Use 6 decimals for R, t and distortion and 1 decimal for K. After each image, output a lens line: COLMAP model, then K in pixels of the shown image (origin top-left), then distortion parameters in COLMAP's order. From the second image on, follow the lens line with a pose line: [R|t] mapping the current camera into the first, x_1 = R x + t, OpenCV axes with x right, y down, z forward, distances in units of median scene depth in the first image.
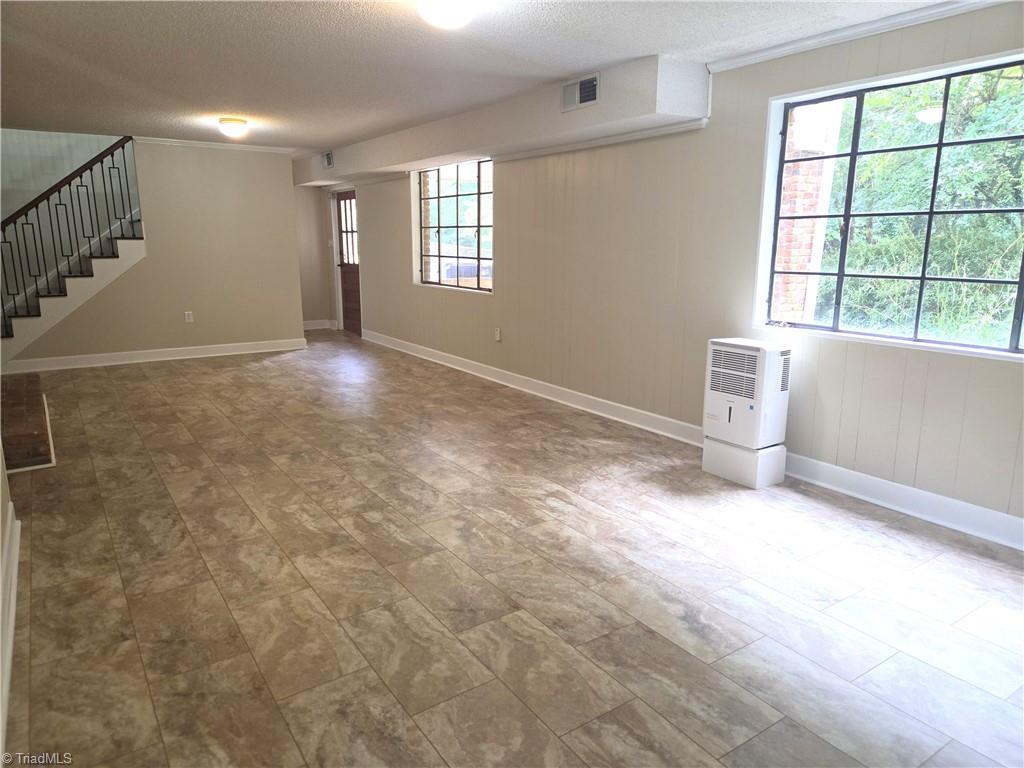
lens RADIAL K [[680.5, 0, 518.8], [0, 680.5, 384.4], [0, 0, 1]] dist [0.024875, -0.033448]
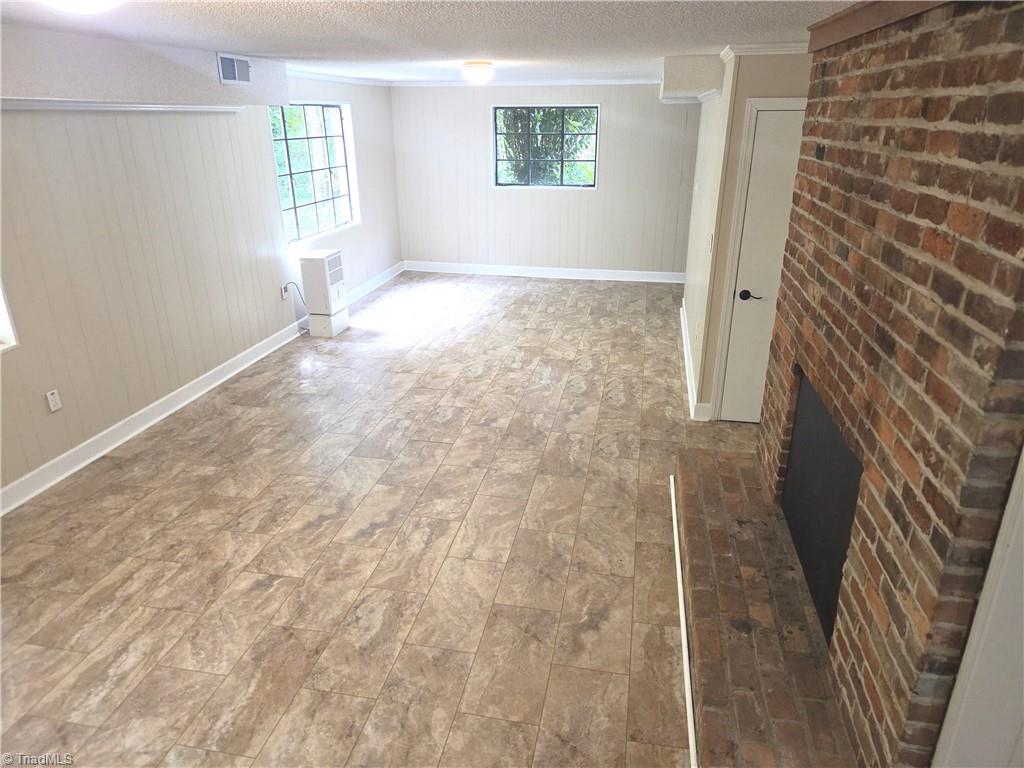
lens RADIAL K [[680.5, 0, 513.4], [0, 680.5, 385.8], [0, 0, 1]] dist [0.024875, -0.033448]
pose [[-0.700217, -0.272898, 0.659714, -1.301712], [0.142028, 0.852342, 0.503329, -0.609175], [-0.699660, 0.446138, -0.558065, 1.894737]]
